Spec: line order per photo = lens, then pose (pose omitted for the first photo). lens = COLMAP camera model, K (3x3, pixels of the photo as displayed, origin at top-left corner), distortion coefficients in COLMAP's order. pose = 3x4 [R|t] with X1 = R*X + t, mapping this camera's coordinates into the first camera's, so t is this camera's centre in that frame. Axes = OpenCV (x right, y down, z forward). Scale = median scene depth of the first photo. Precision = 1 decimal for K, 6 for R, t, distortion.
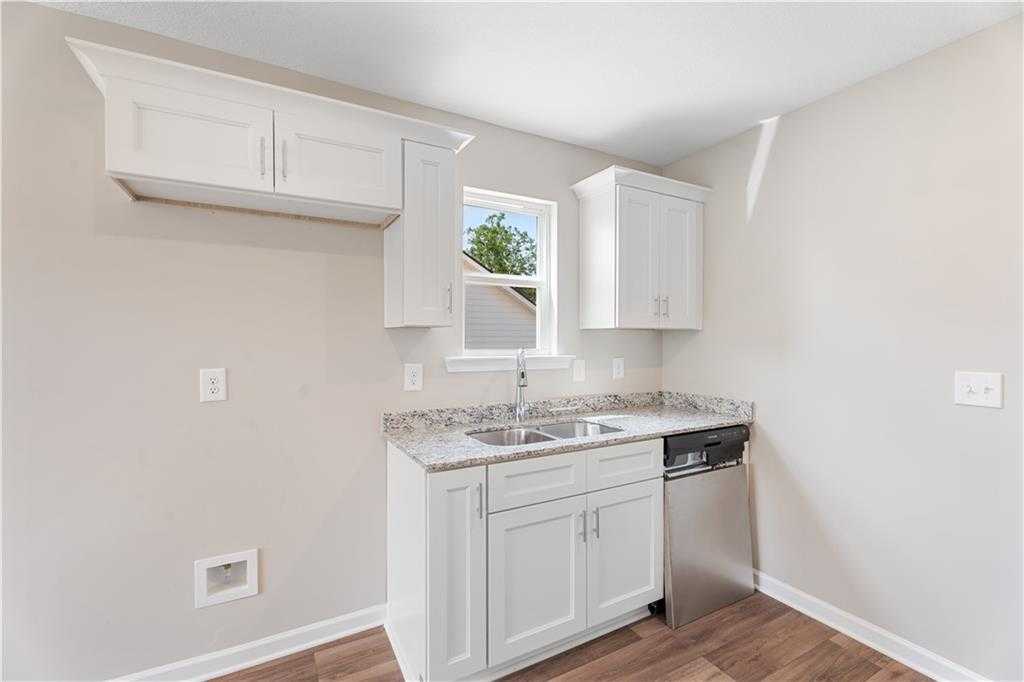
lens RADIAL K [[447.9, 0, 512.0], [0, 447.9, 341.0], [0, 0, 1]] dist [0.000898, 0.000061]
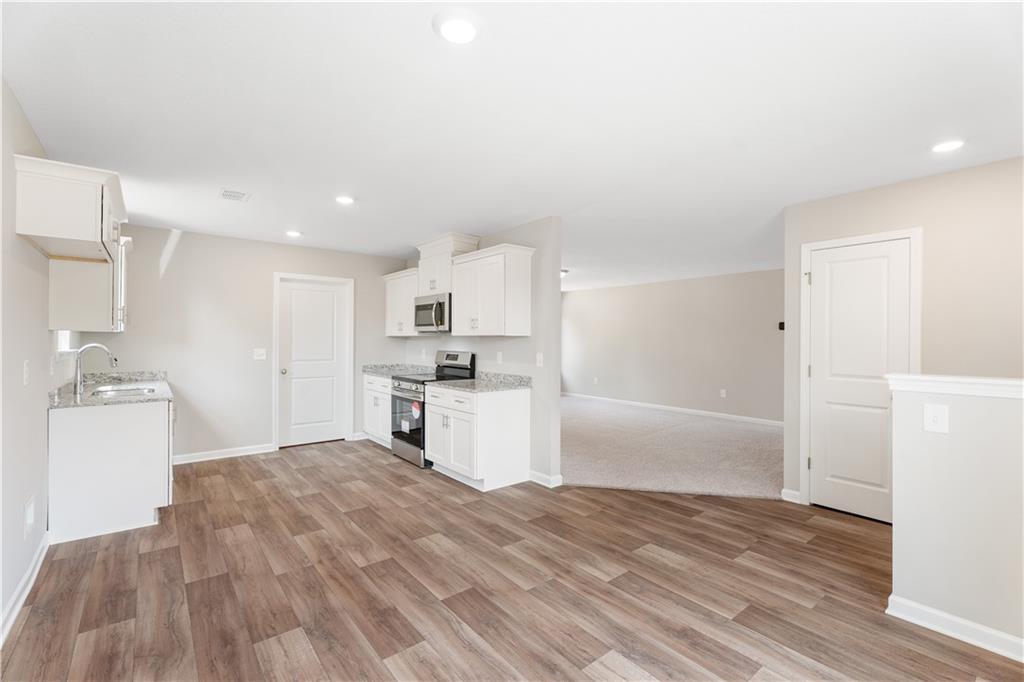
lens RADIAL K [[454.9, 0, 513.0], [0, 454.9, 338.5], [0, 0, 1]] dist [0.001988, -0.000024]
pose [[-0.171705, 0.001293, 0.985148, -1.857939], [-0.001702, 0.999997, -0.001609, -0.003481], [-0.985147, -0.001953, -0.171702, -0.157138]]
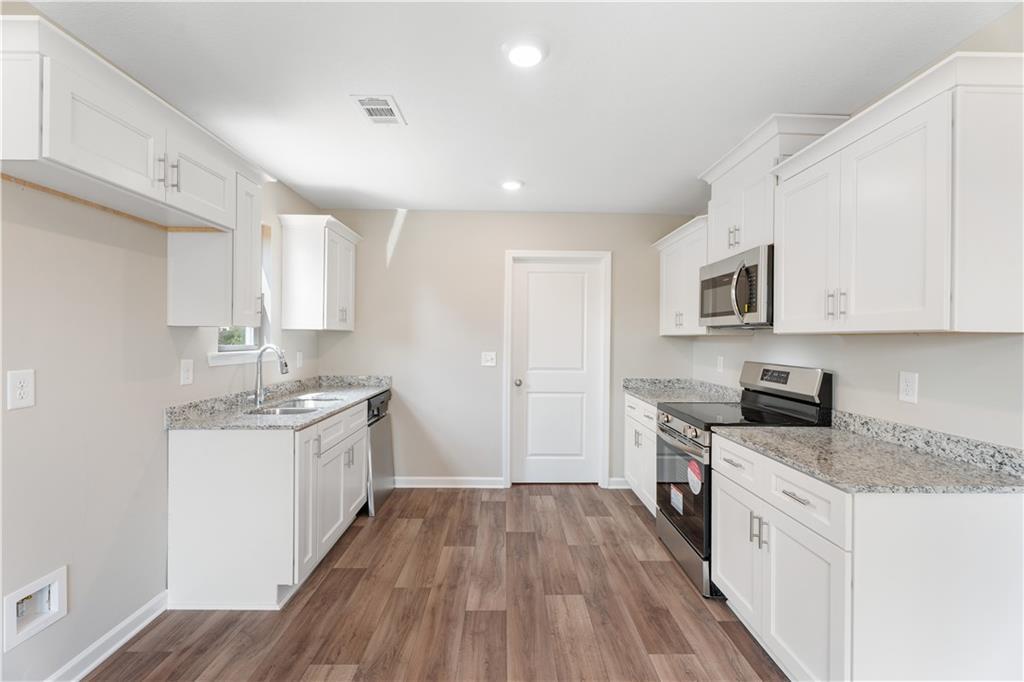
lens RADIAL K [[454.9, 0, 513.0], [0, 454.9, 338.5], [0, 0, 1]] dist [0.001988, -0.000024]
pose [[0.465555, 0.004270, 0.885009, -0.825590], [-0.006473, 0.999978, -0.001420, -0.002651], [-0.884995, -0.005068, 0.465572, -0.199963]]
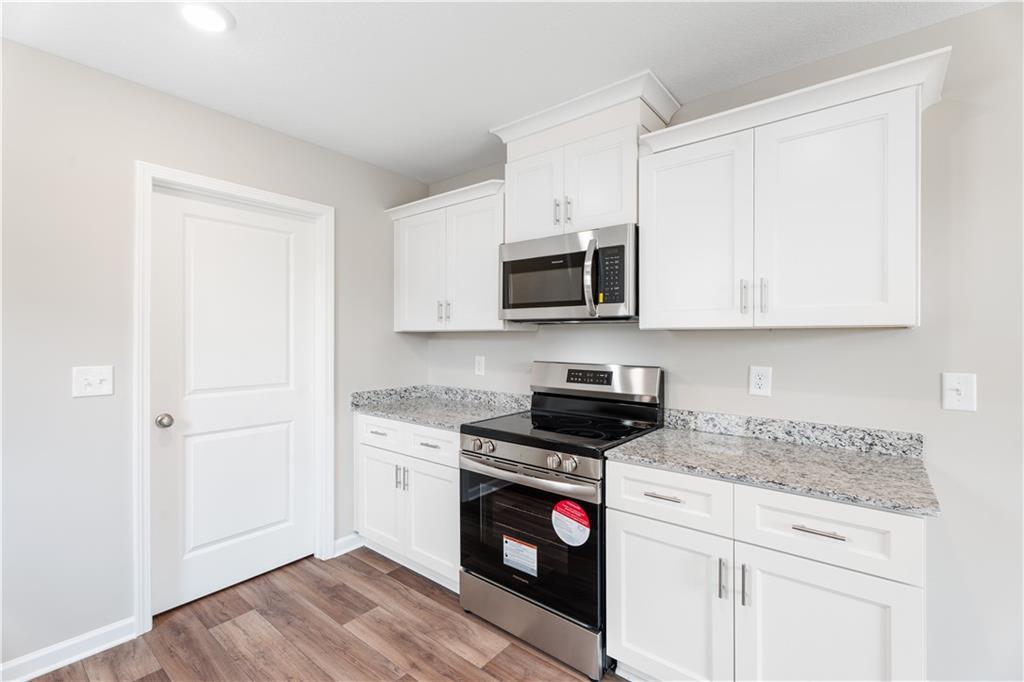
lens RADIAL K [[454.9, 0, 513.0], [0, 454.9, 338.5], [0, 0, 1]] dist [0.001988, -0.000024]
pose [[-0.379975, -0.001466, 0.924996, -0.341568], [0.001628, 0.999996, 0.002253, -0.002558], [-0.924995, 0.002362, -0.379971, 0.342246]]
